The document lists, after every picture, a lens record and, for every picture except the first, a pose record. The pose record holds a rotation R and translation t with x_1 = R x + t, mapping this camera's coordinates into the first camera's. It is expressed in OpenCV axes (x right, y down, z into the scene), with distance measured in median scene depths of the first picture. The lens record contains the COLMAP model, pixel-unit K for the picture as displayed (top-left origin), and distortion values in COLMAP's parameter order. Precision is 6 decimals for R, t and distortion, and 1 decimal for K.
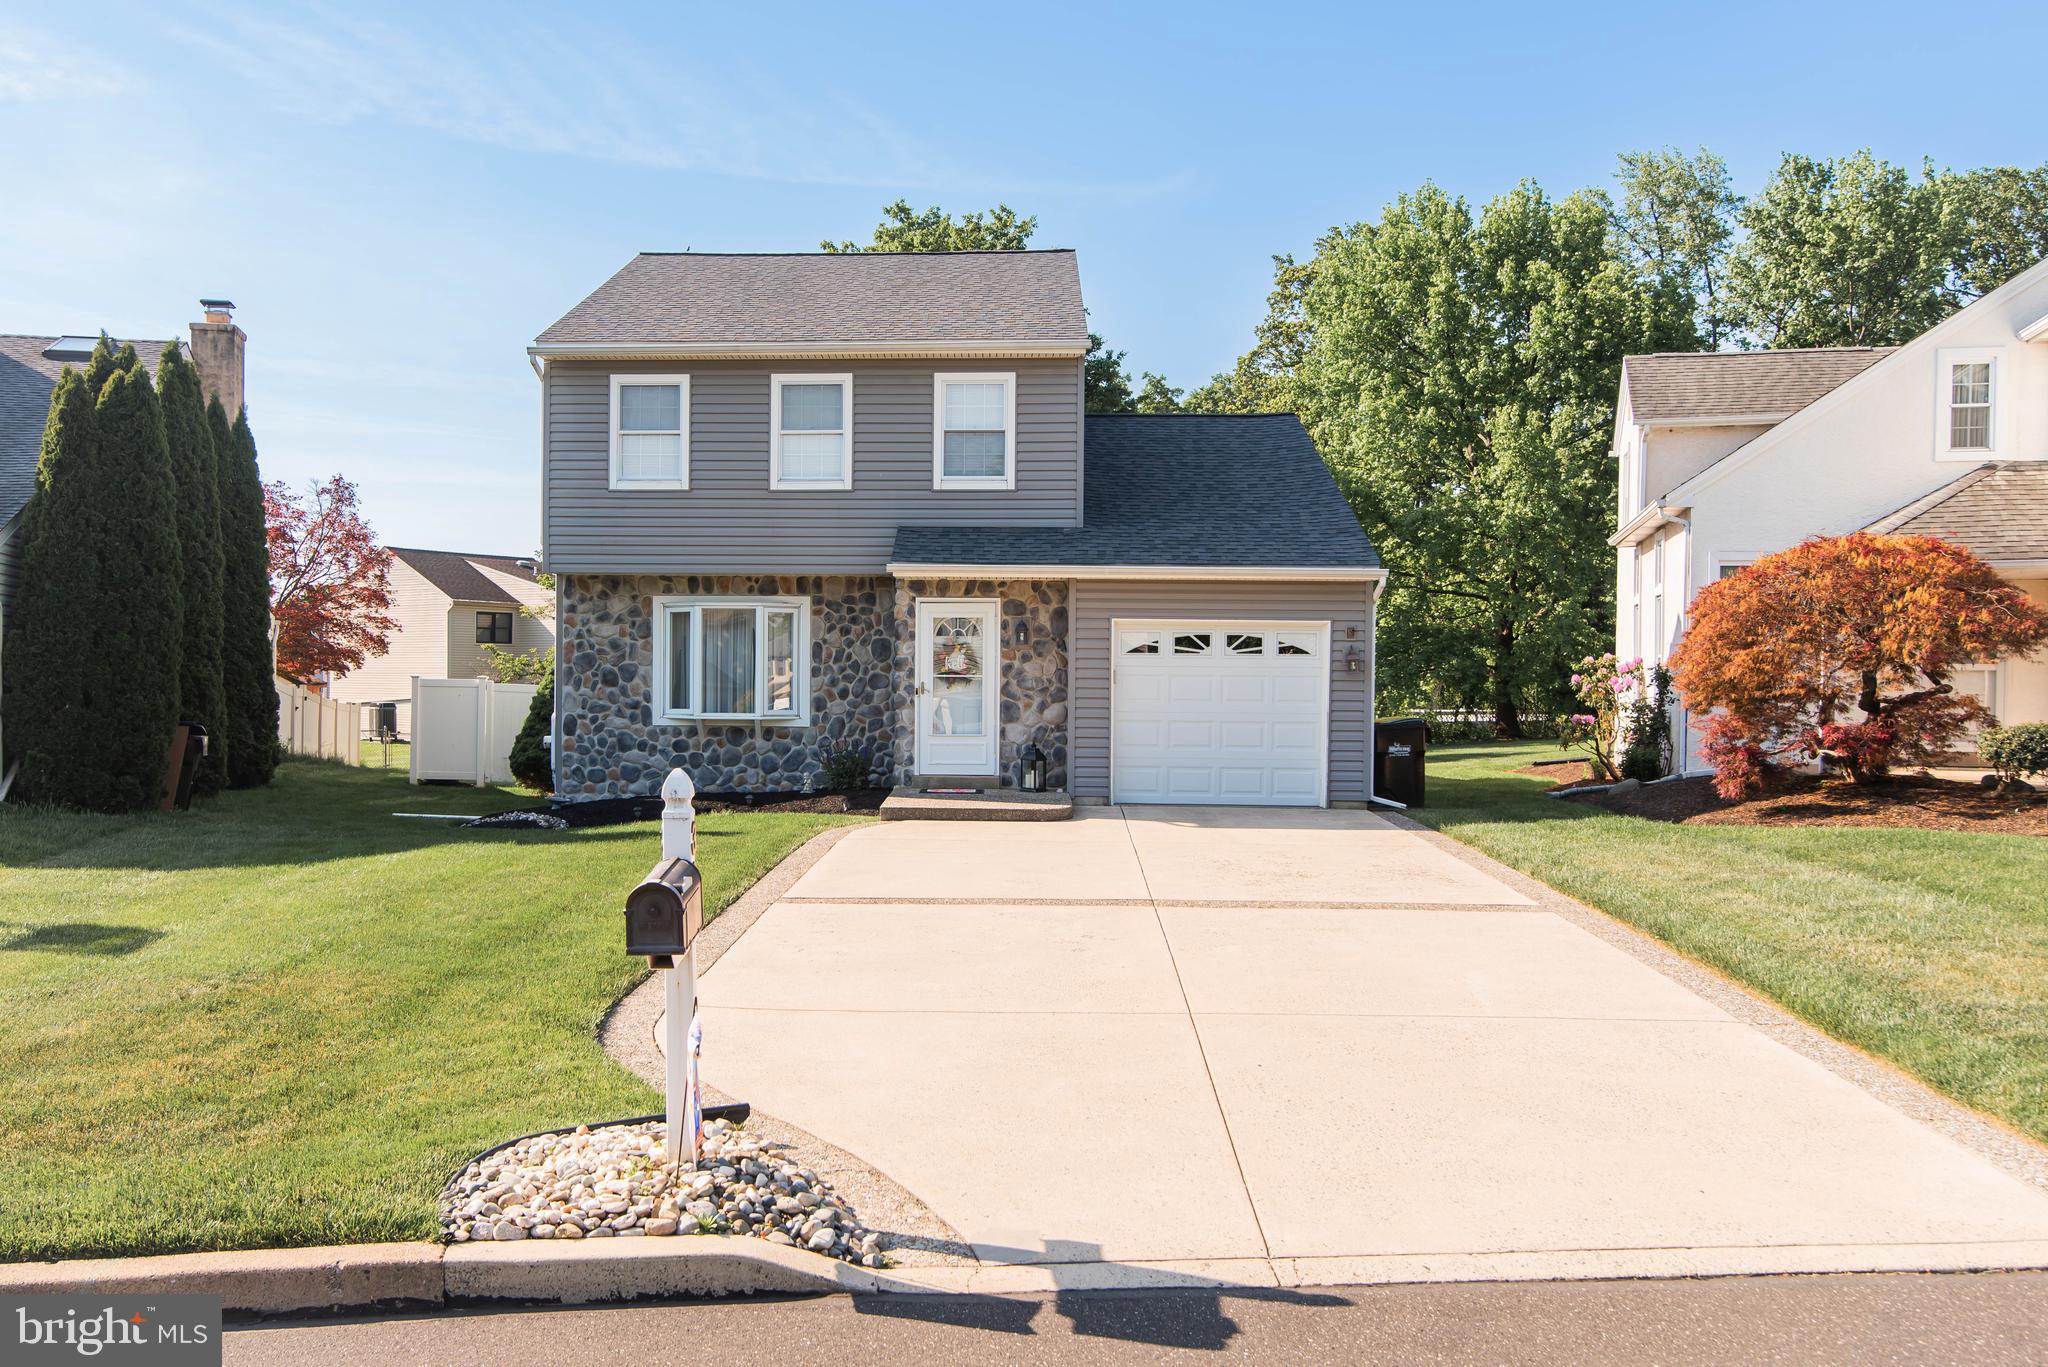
lens RADIAL K [[1714.2, 0, 908.2], [0, 1714.2, 706.7], [0, 0, 1]] dist [0.001280, 0.005026]
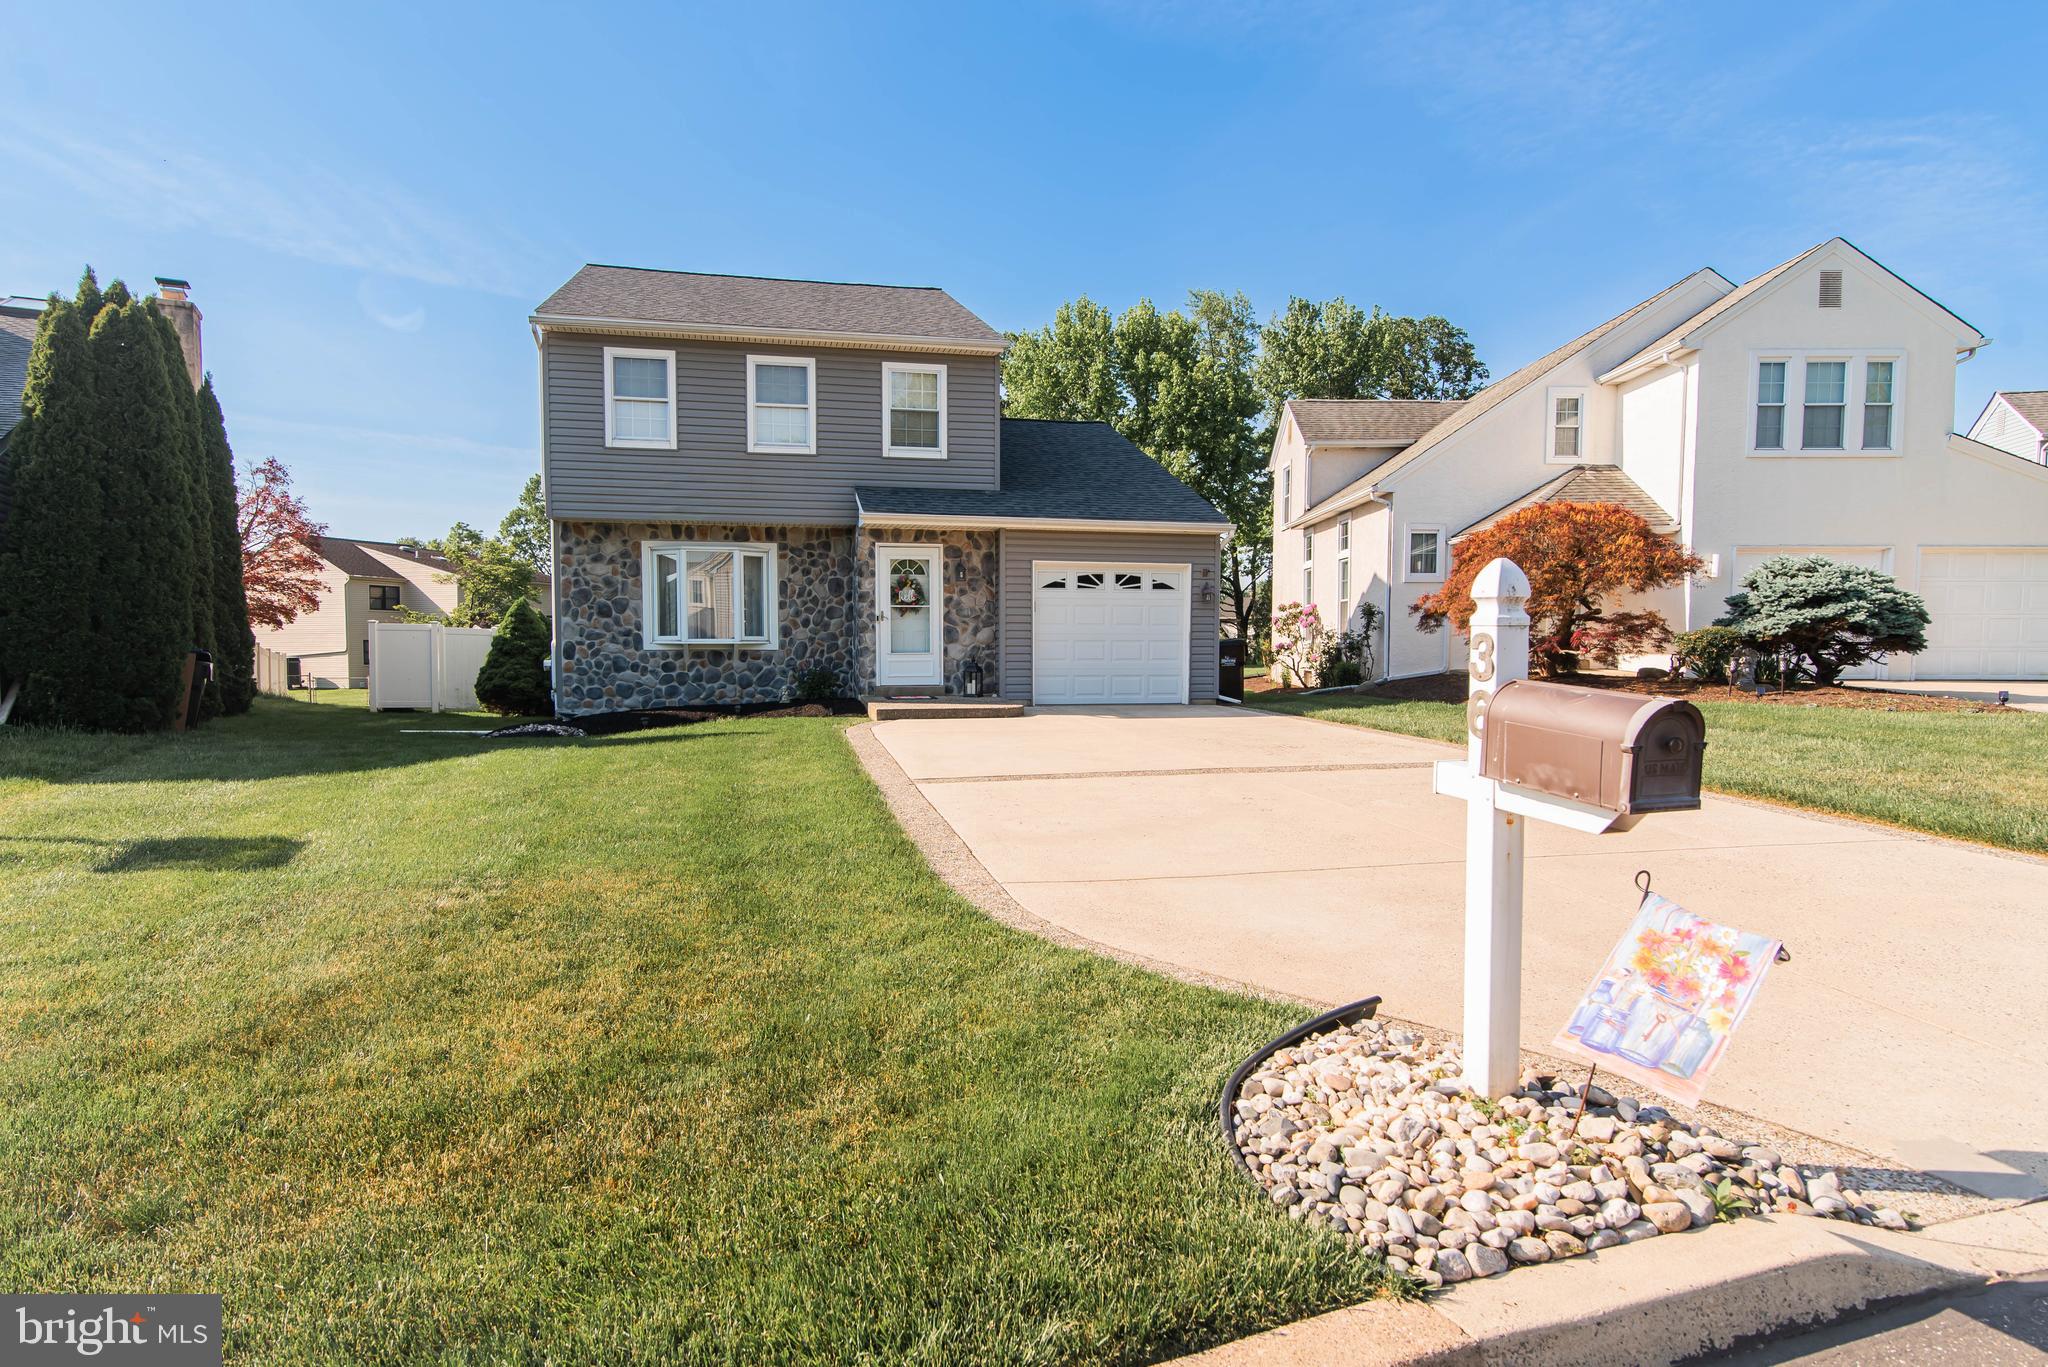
lens RADIAL K [[1138.4, 0, 991.7], [0, 1138.4, 708.7], [0, 0, 1]] dist [0.009836, -0.001249]
pose [[0.961024, -0.022788, 0.275525, -0.136574], [0.011915, 0.999085, 0.041073, 0.022180], [-0.276209, -0.036190, 0.960416, 0.171923]]
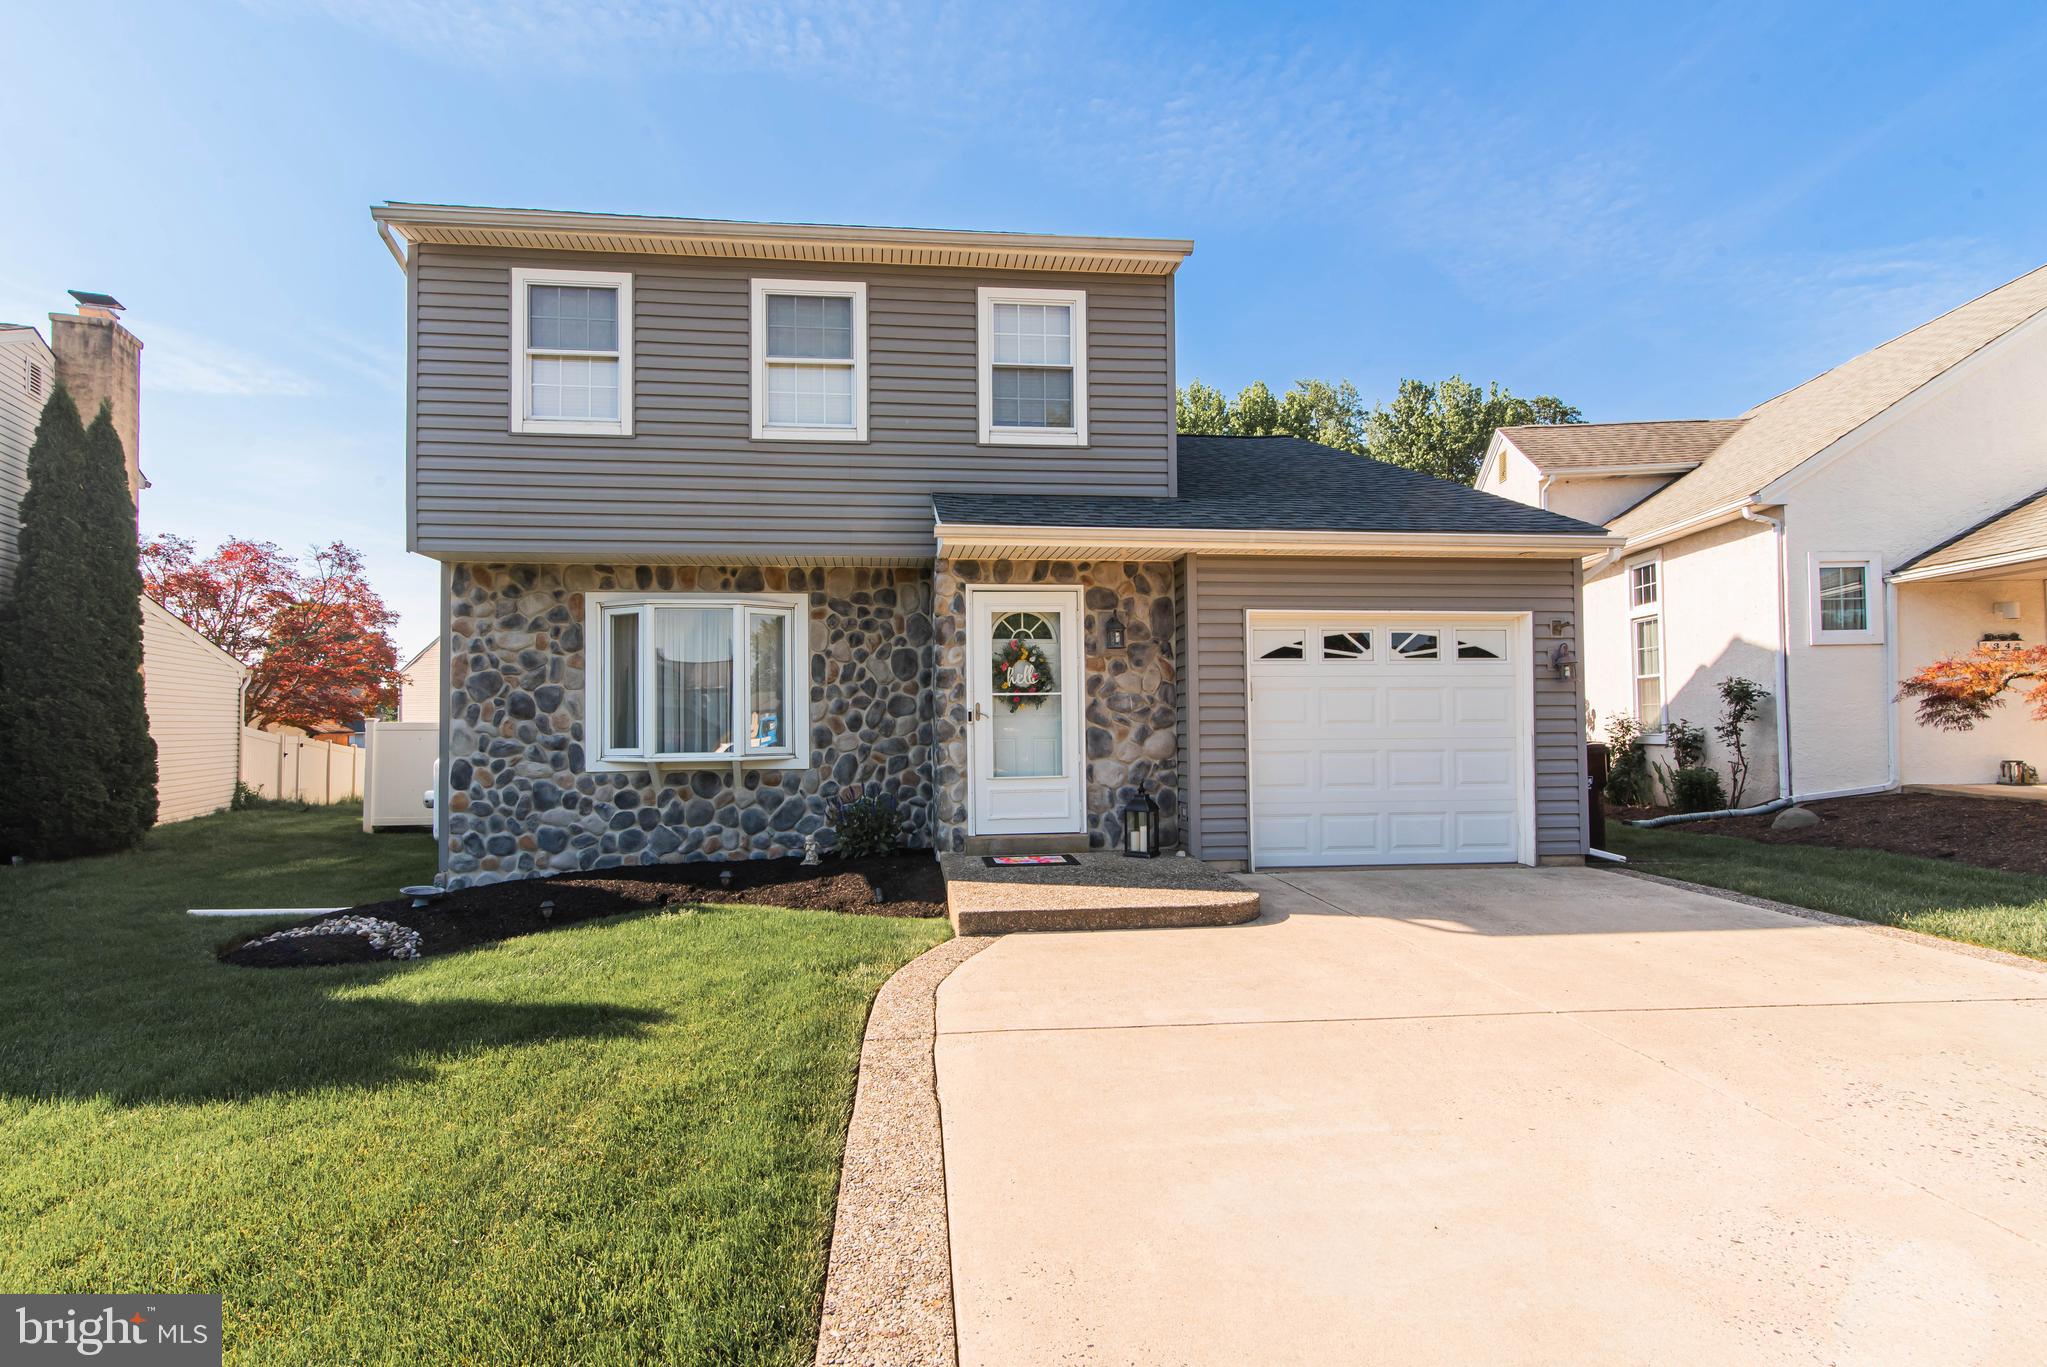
lens RADIAL K [[966.5, 0, 988.7], [0, 966.5, 699.3], [0, 0, 1]] dist [0.015657, 0.000070]
pose [[0.985242, -0.012295, 0.170724, -0.052081], [0.019637, 0.998950, -0.041387, 0.000576], [-0.170036, 0.044129, 0.984449, 0.574458]]
